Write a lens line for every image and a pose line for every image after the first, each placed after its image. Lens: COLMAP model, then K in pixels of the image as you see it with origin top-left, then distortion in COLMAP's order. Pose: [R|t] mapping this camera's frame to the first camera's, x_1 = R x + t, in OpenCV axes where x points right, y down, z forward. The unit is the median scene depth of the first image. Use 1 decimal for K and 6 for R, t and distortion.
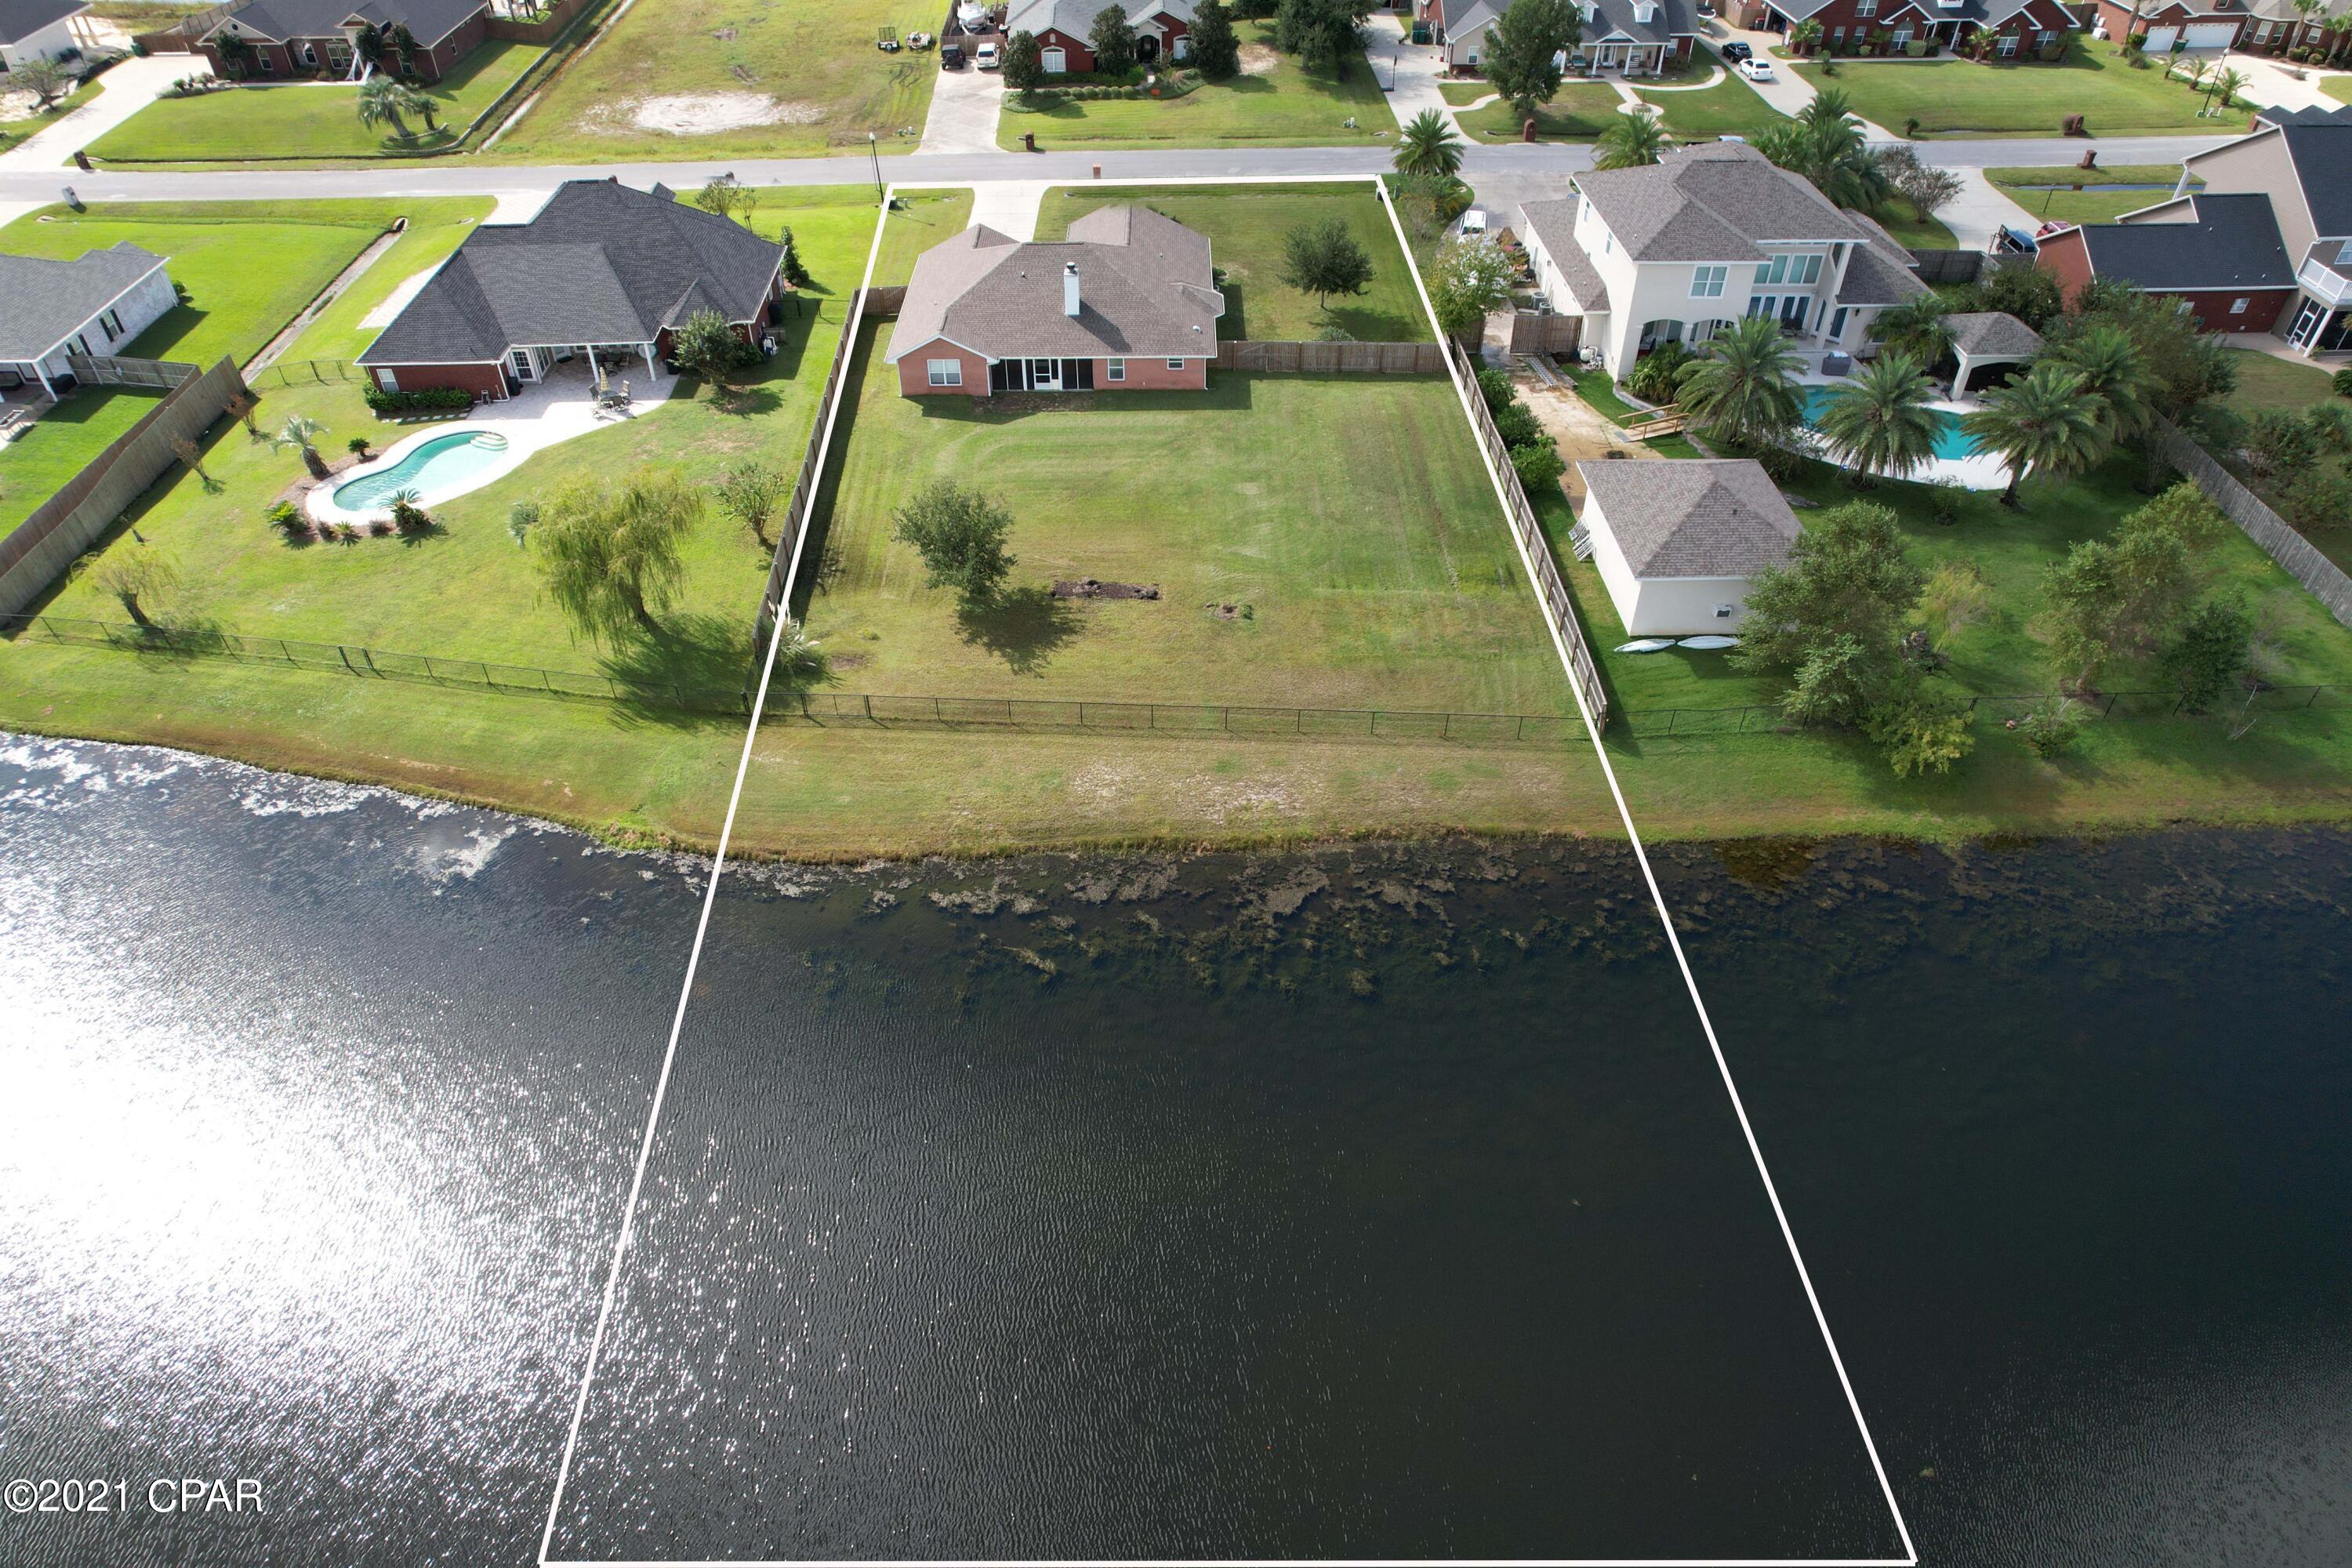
lens RADIAL K [[1505.7, 0, 1172.7], [0, 1505.7, 786.1], [0, 0, 1]] dist [-0.077141, 0.071455]
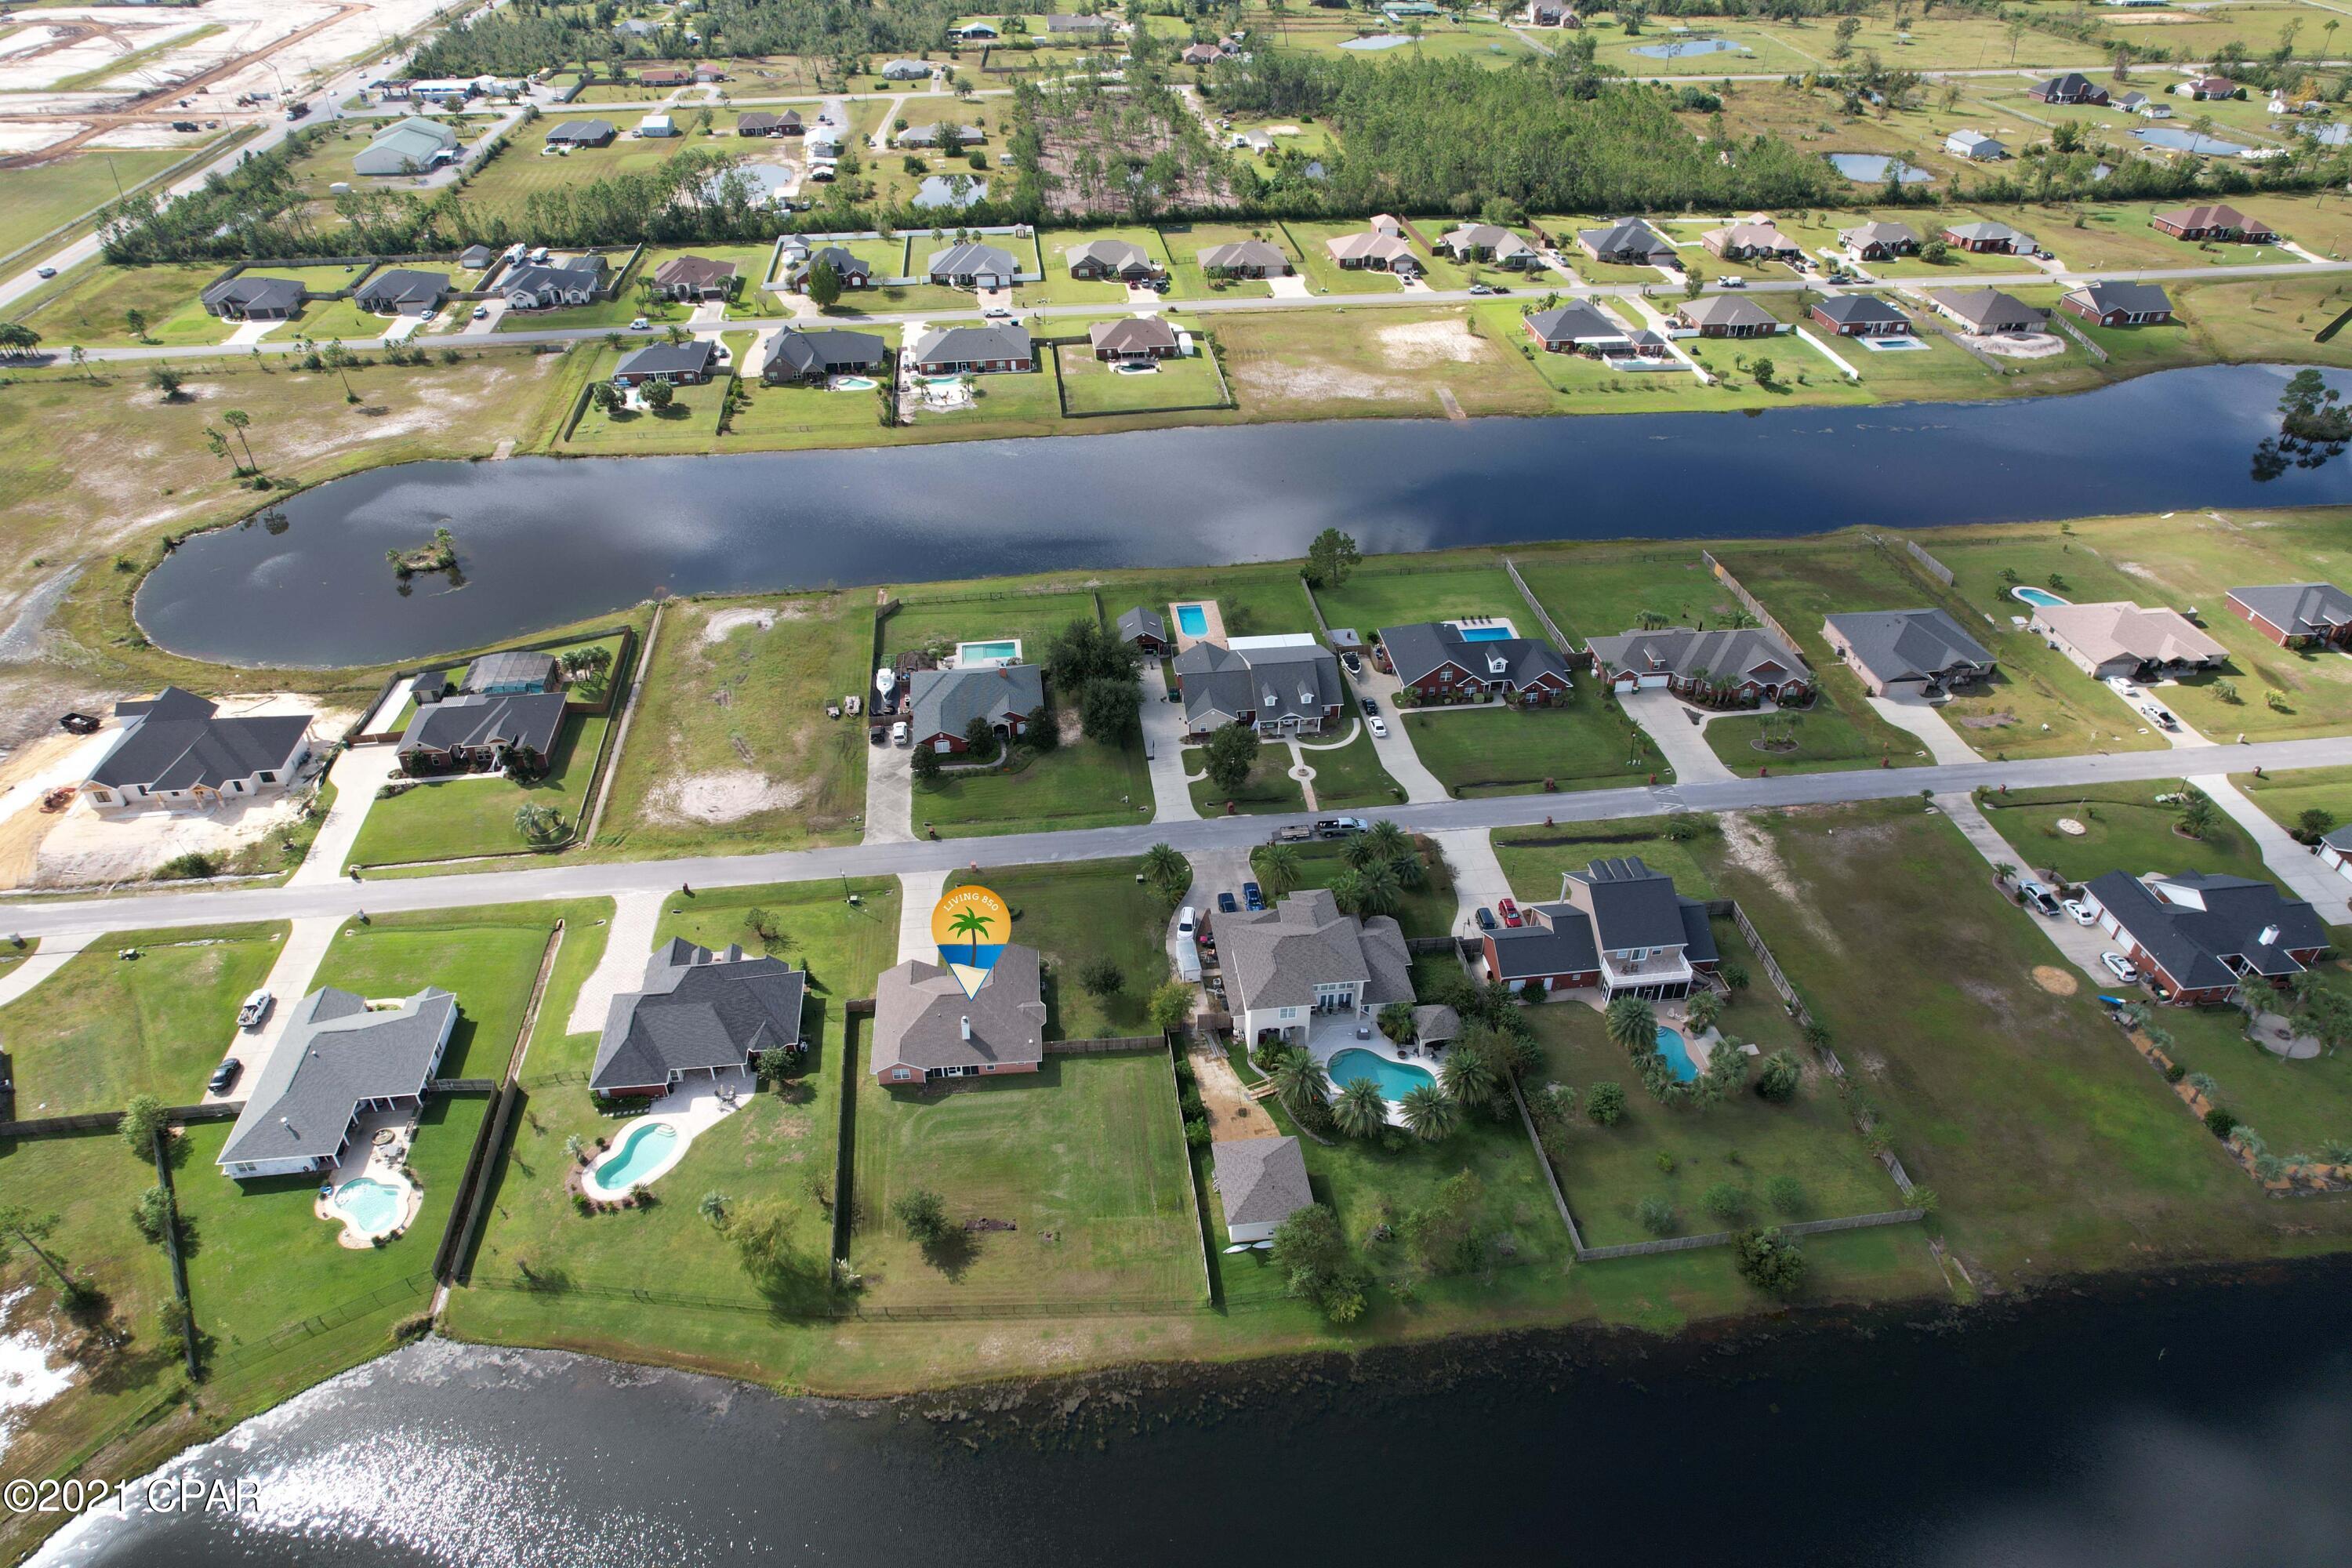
lens RADIAL K [[1506.2, 0, 1176.0], [0, 1506.2, 784.0], [0, 0, 1]] dist [-0.051202, 0.000107]
pose [[0.995956, -0.046926, 0.076614, 0.070777], [0.053047, 0.995389, -0.079923, -0.483111], [-0.072510, 0.083664, 0.993852, -0.998031]]
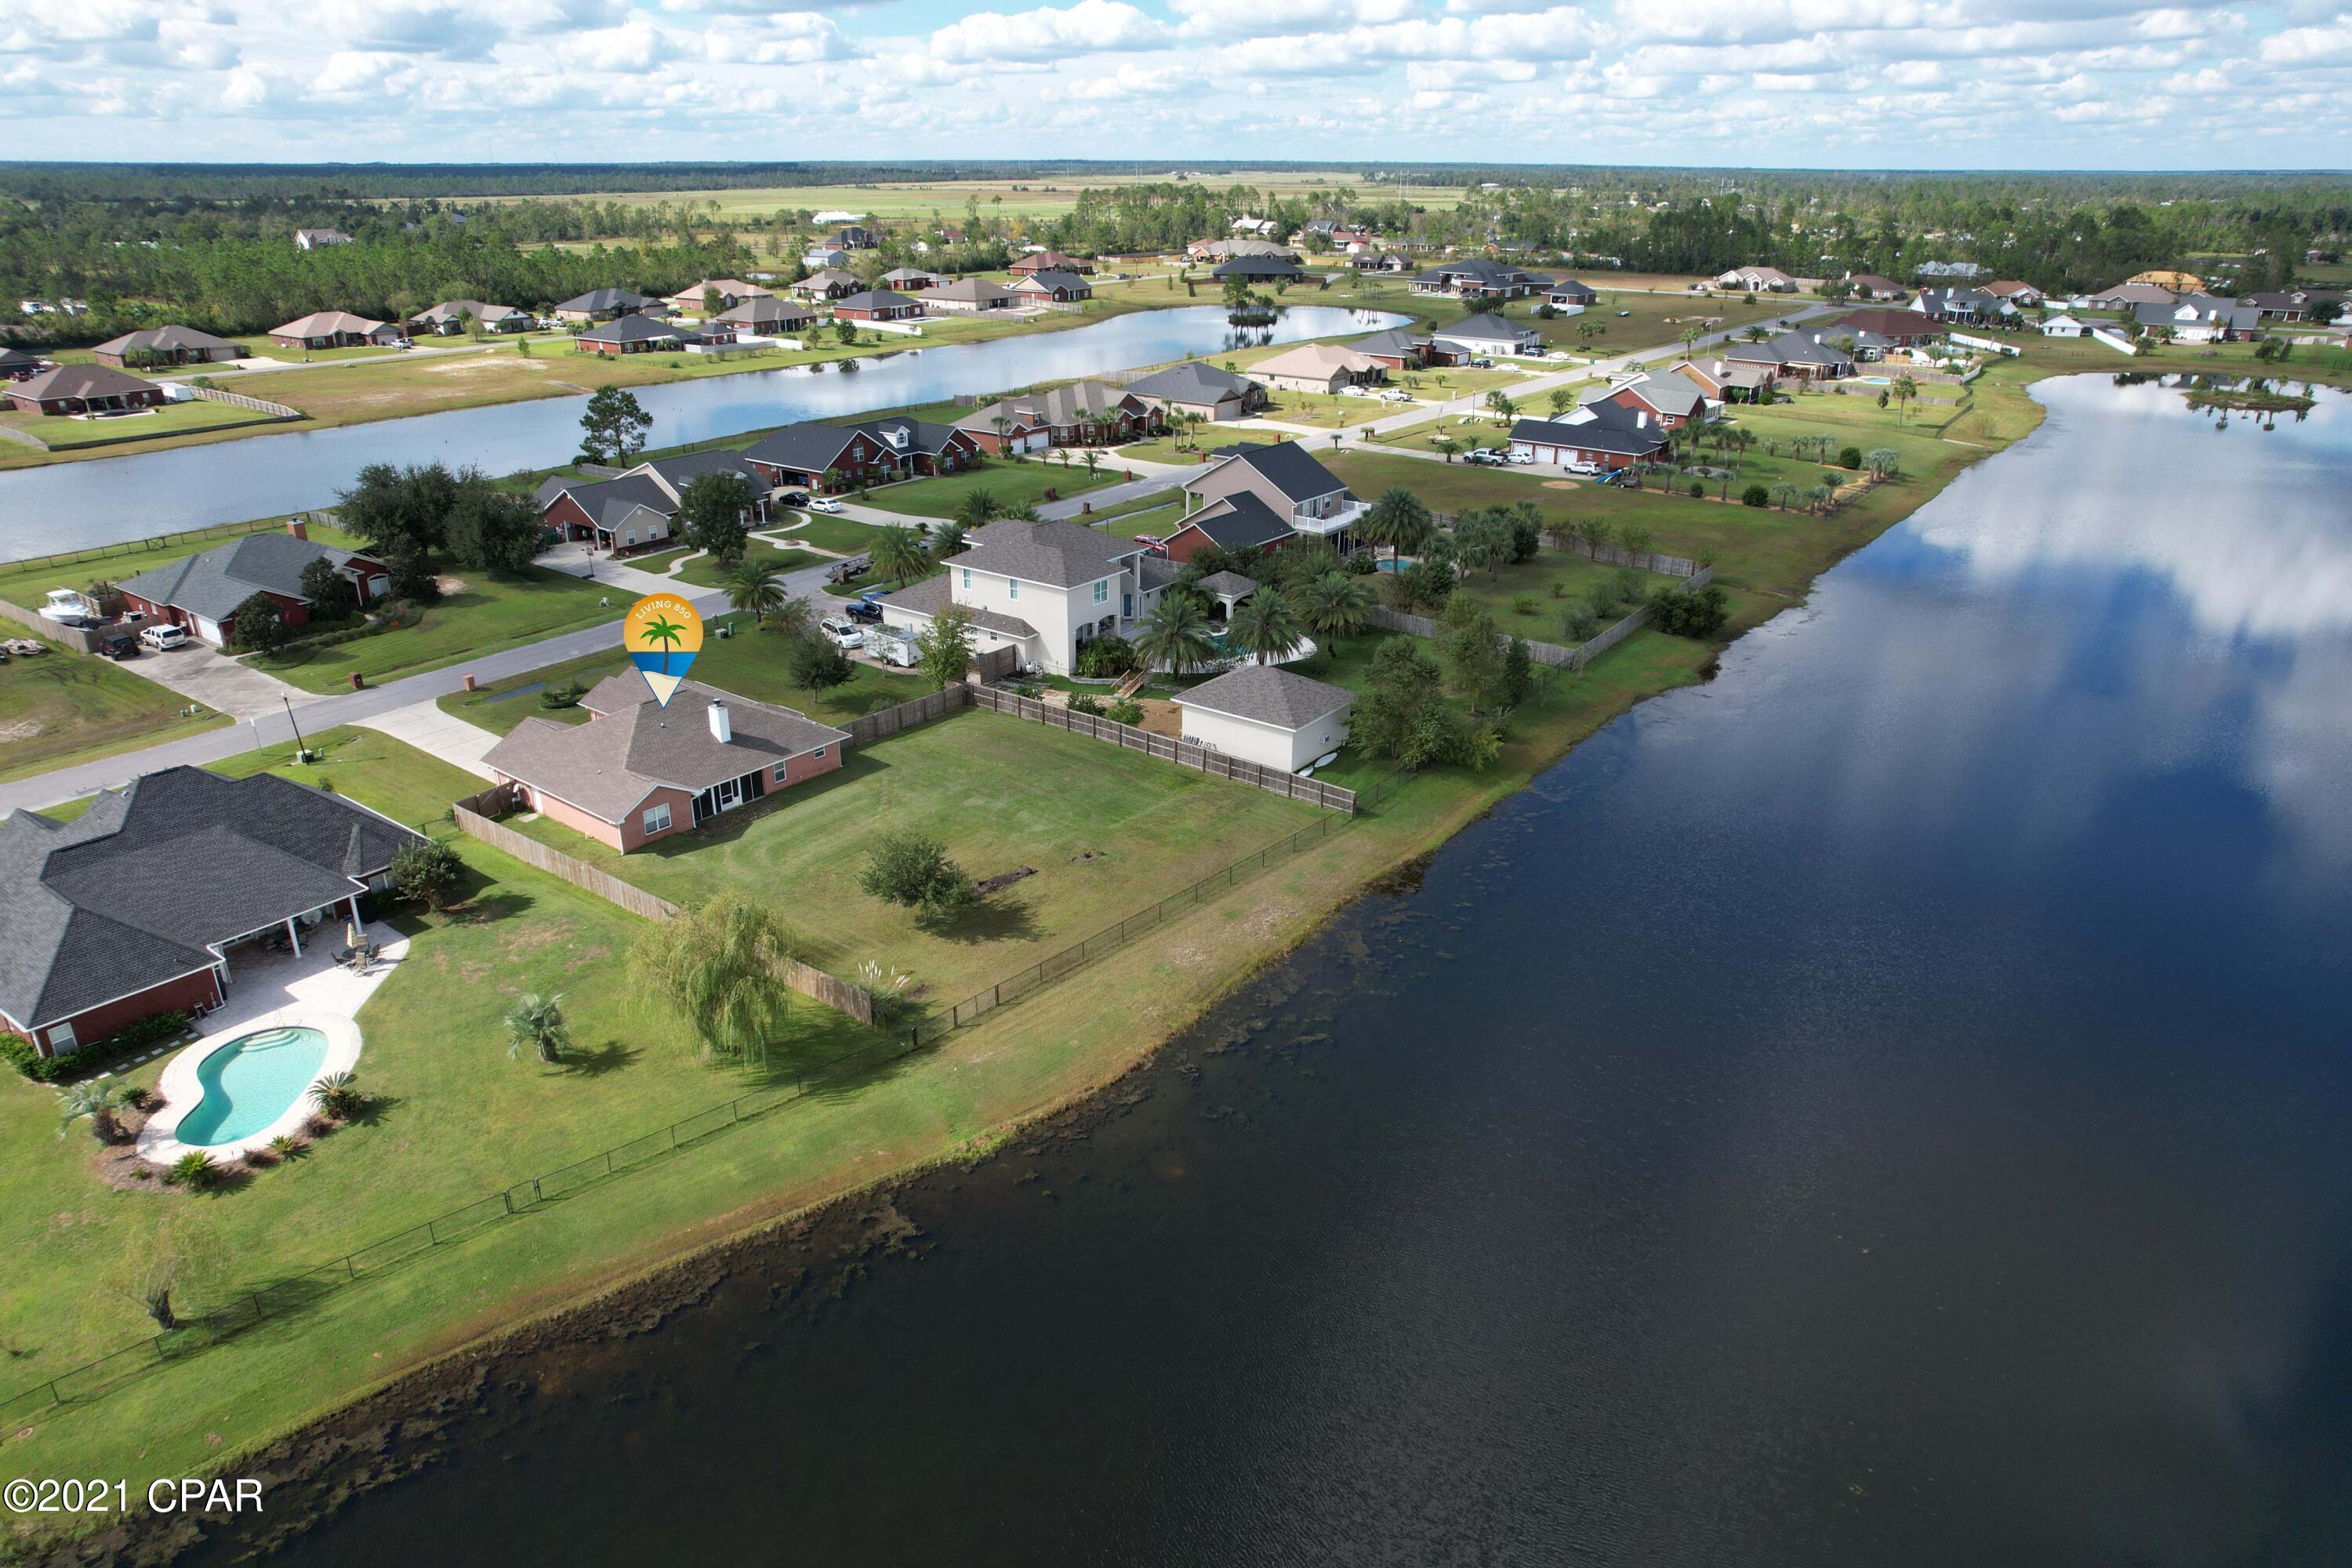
lens RADIAL K [[1505.7, 0, 1172.7], [0, 1505.7, 786.1], [0, 0, 1]] dist [-0.077141, 0.071455]
pose [[0.621969, -0.298739, 0.723816, -0.704802], [0.505587, 0.859070, -0.079884, -0.022871], [-0.597944, 0.415637, 0.685353, 0.028458]]
